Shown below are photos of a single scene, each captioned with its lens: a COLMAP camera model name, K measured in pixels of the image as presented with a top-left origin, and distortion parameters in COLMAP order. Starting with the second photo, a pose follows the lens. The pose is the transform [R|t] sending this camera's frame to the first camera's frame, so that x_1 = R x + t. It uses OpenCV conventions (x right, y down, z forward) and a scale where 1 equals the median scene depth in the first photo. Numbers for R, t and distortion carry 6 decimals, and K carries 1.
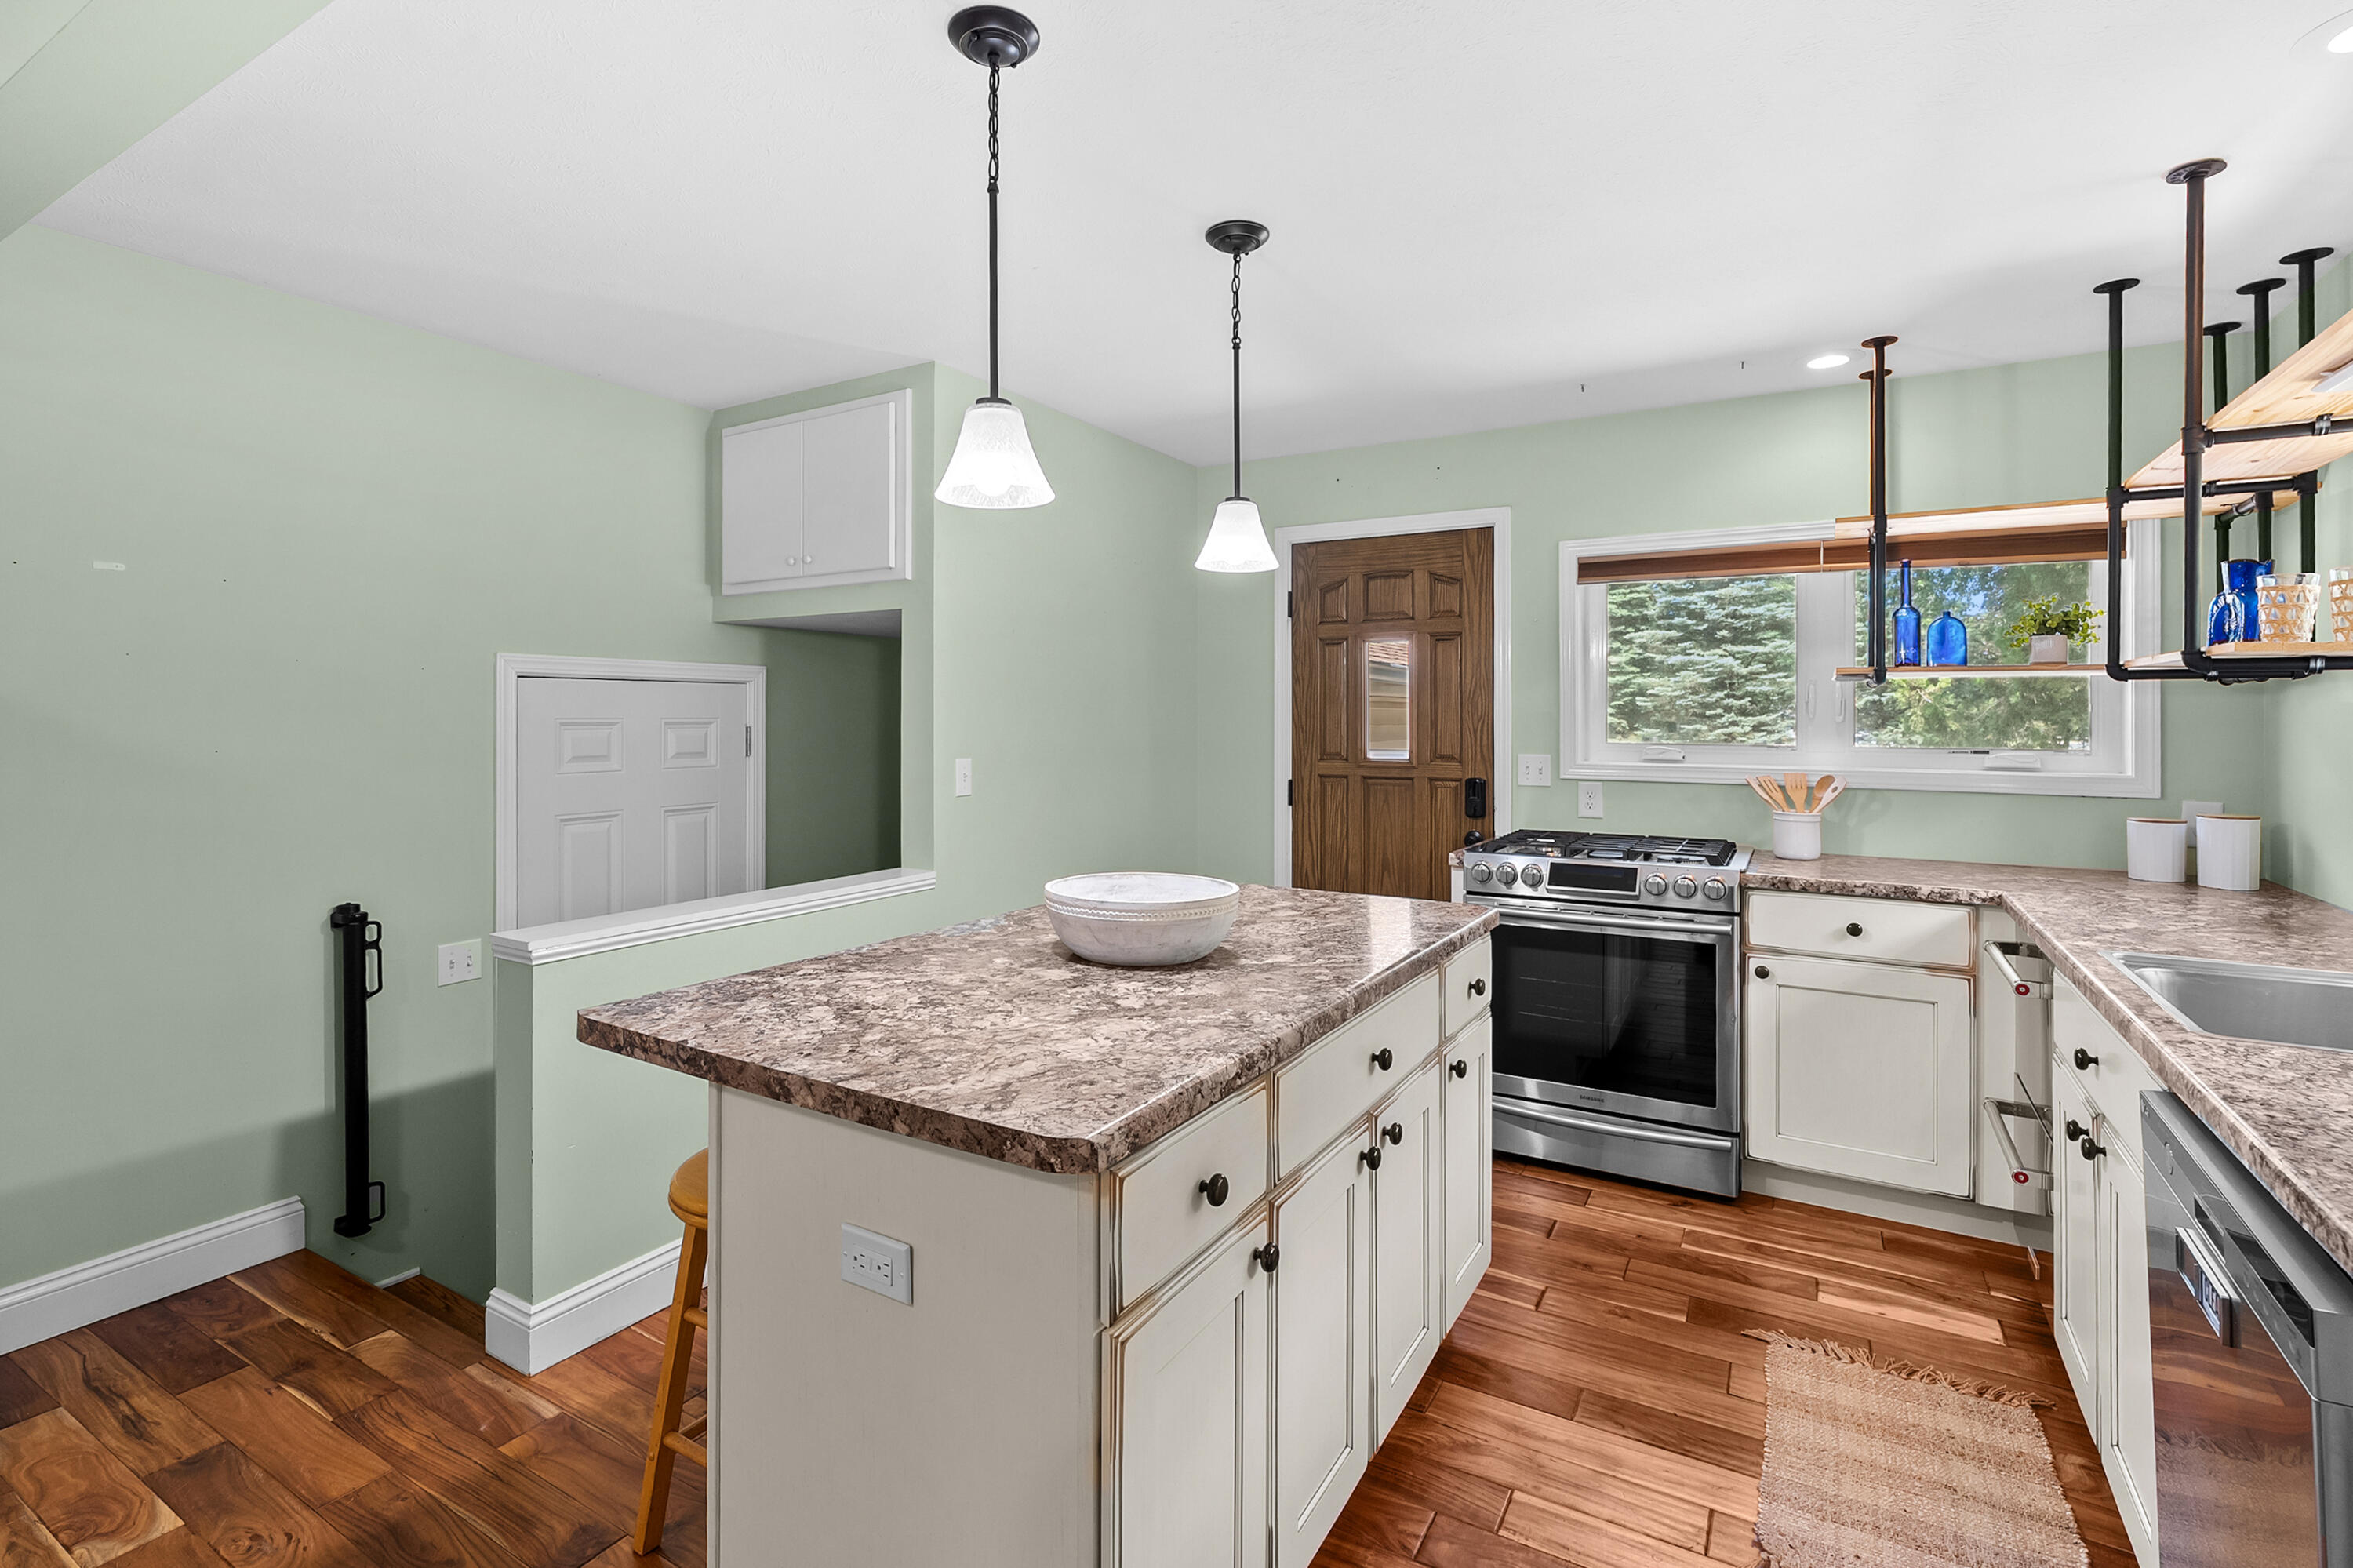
lens RADIAL K [[1070.2, 0, 1195.6], [0, 1070.2, 714.3], [0, 0, 1]] dist [-0.011412, 0.004727]
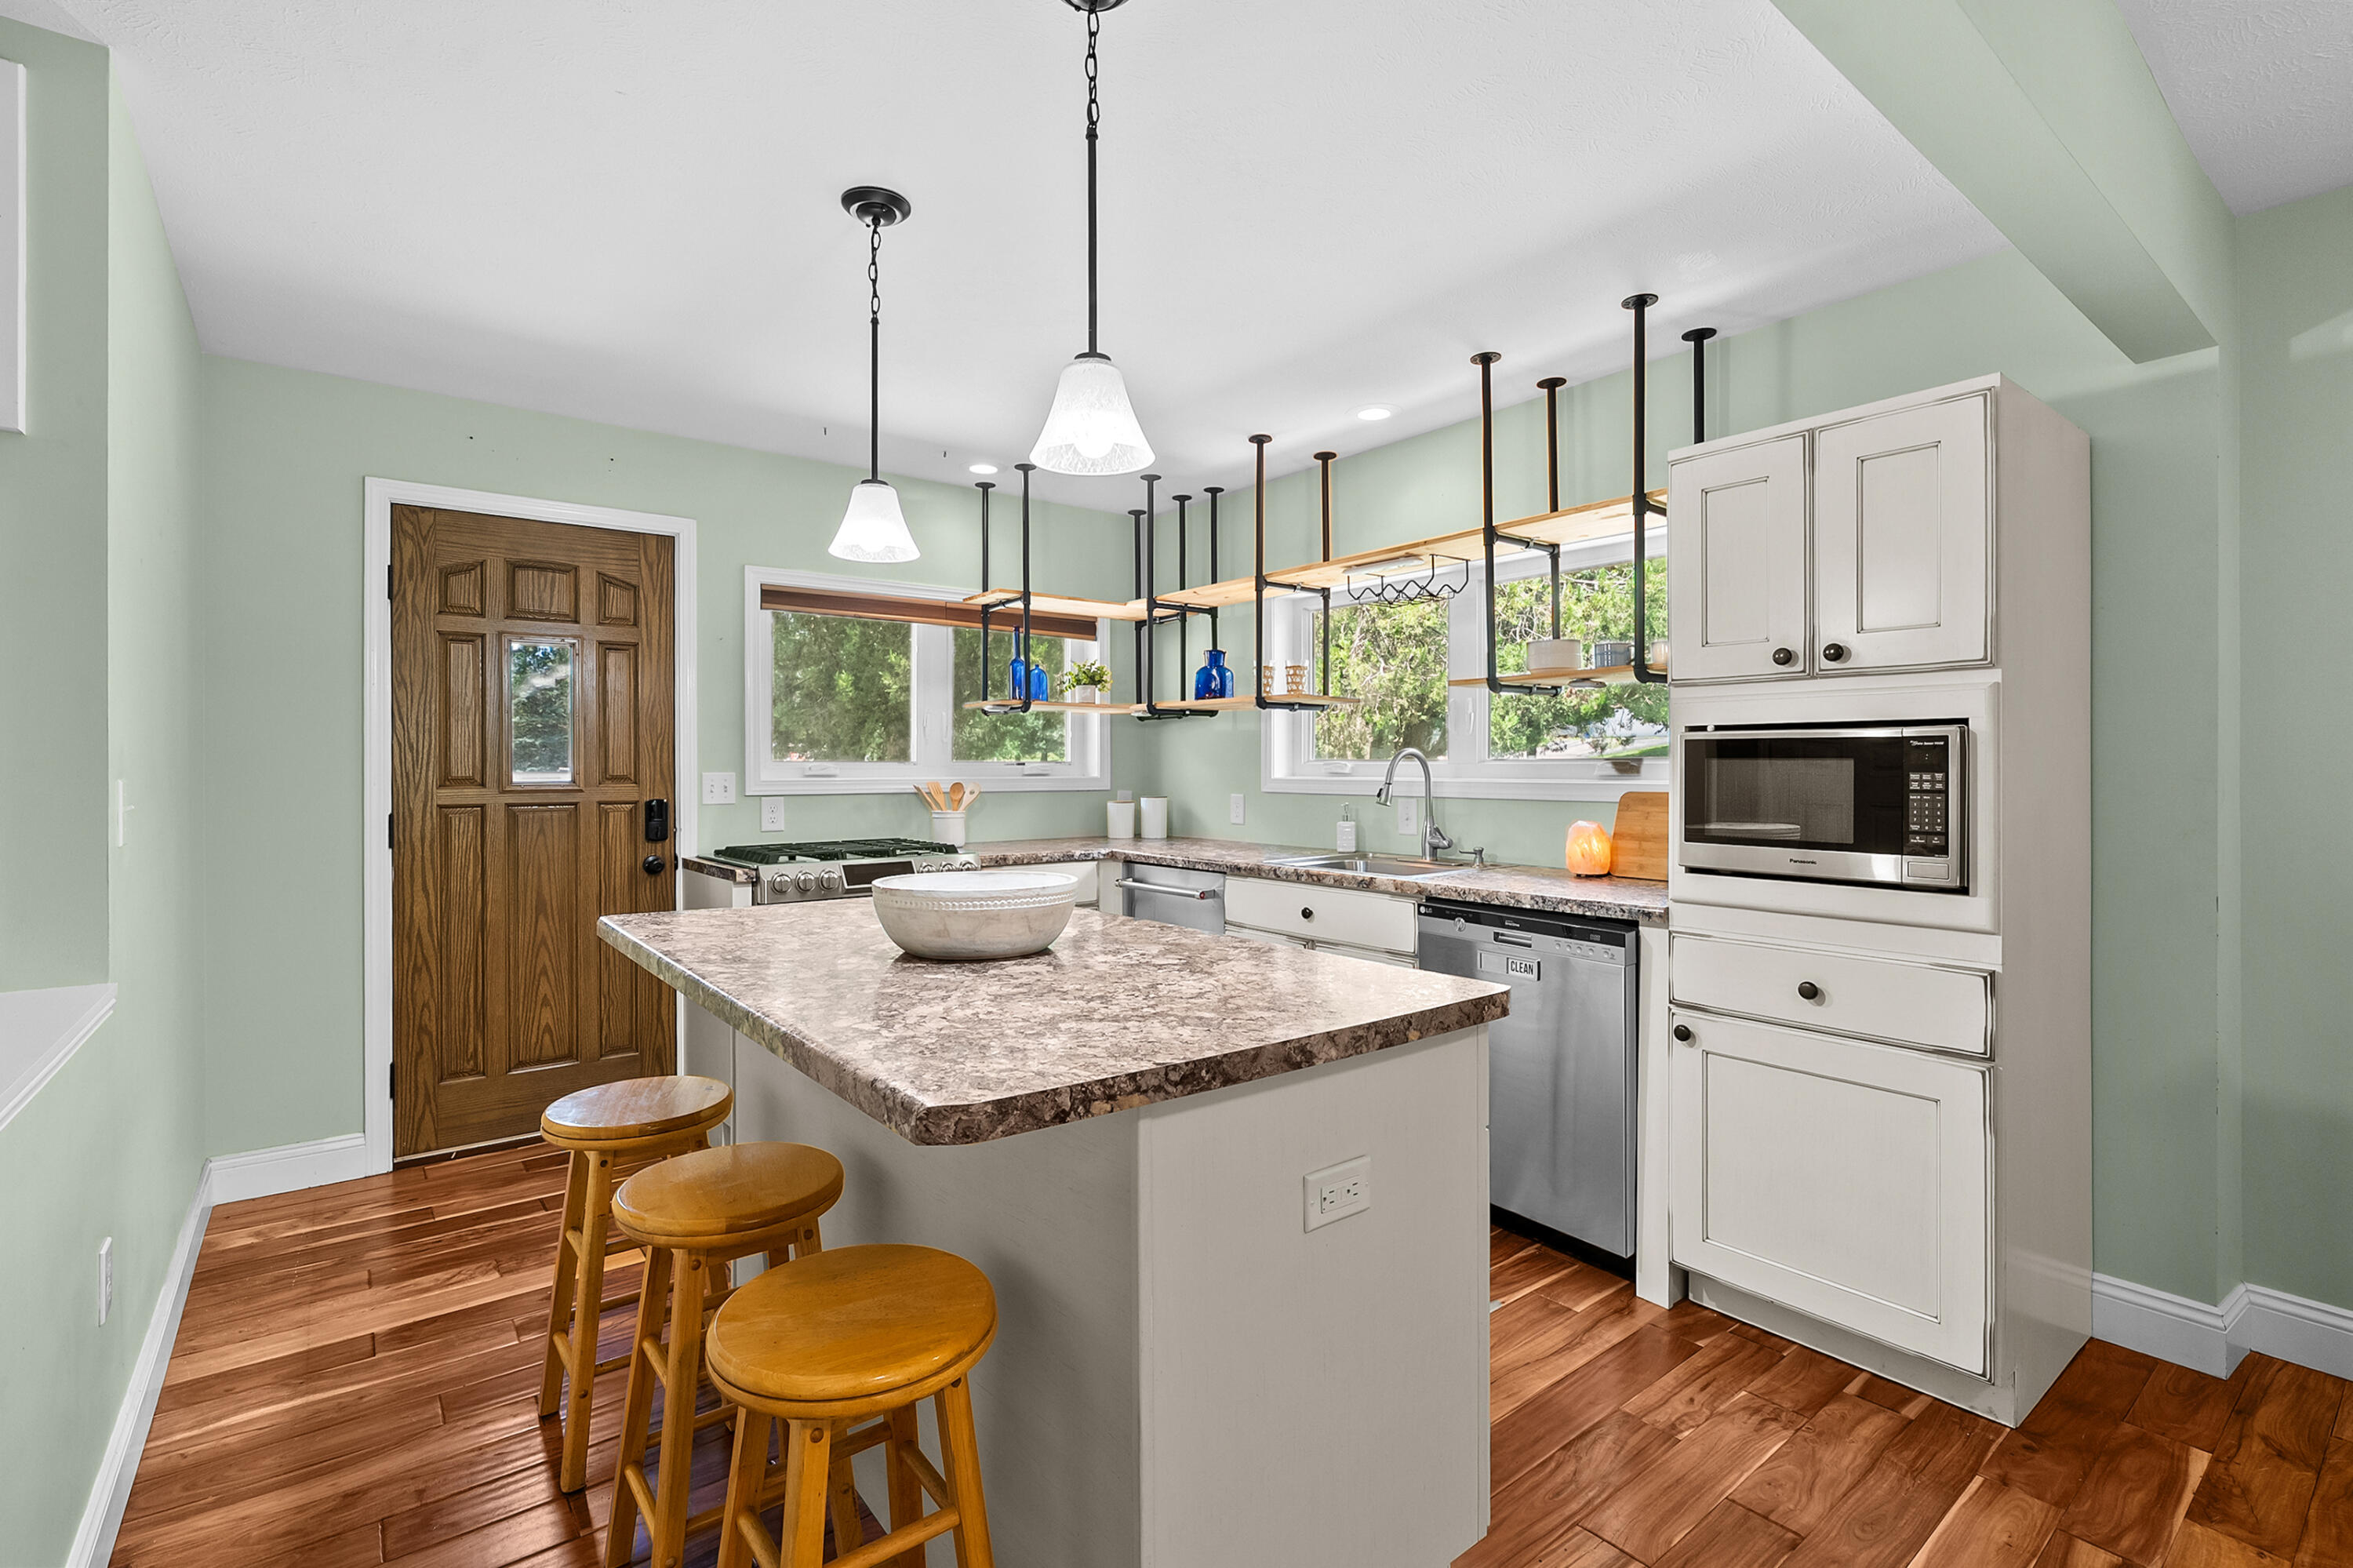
lens RADIAL K [[1070.2, 0, 1126.9], [0, 1070.2, 748.9], [0, 0, 1]] dist [-0.011412, 0.004727]
pose [[0.388628, 0.011895, 0.921318, -0.521342], [0.001061, 0.999910, -0.013358, 0.033259], [-0.921394, 0.006169, 0.388581, 0.297903]]
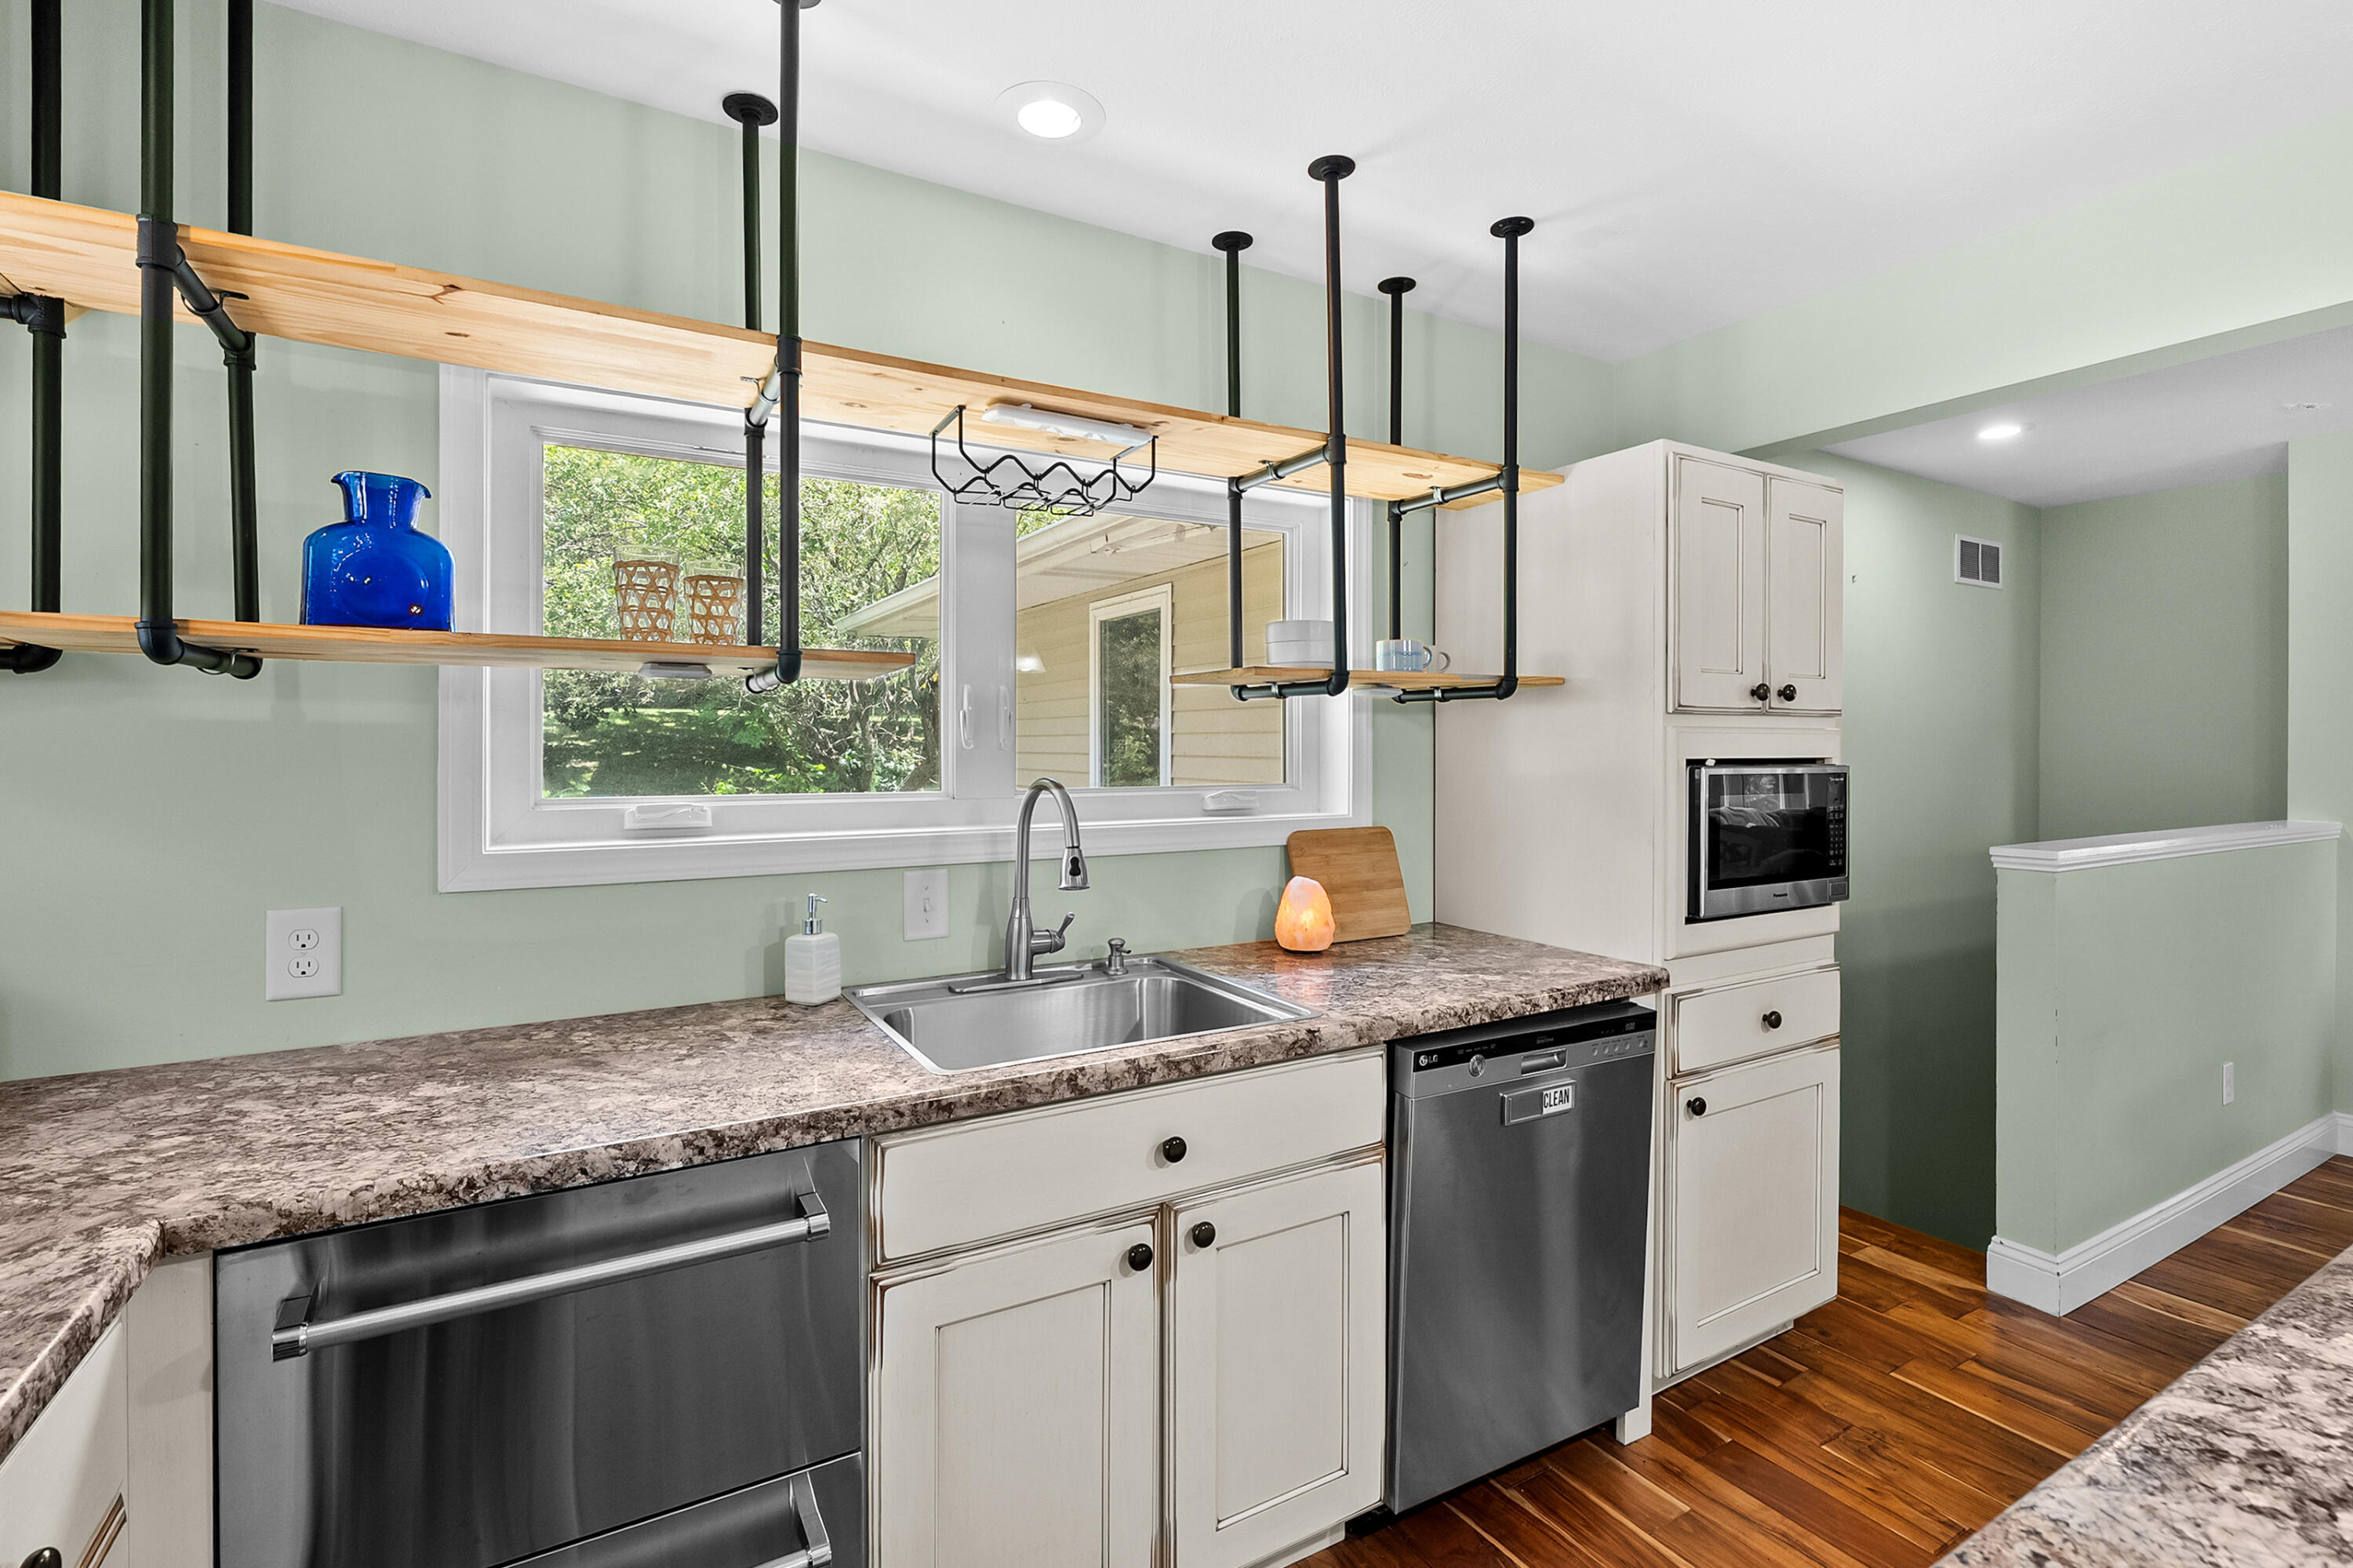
lens RADIAL K [[1070.2, 0, 1183.0], [0, 1070.2, 751.5], [0, 0, 1]] dist [-0.011412, 0.004727]
pose [[-0.874693, -0.004446, 0.484657, 0.212733], [-0.001534, 0.999978, 0.006404, 0.001986], [-0.484675, 0.004858, -0.874681, 0.906071]]
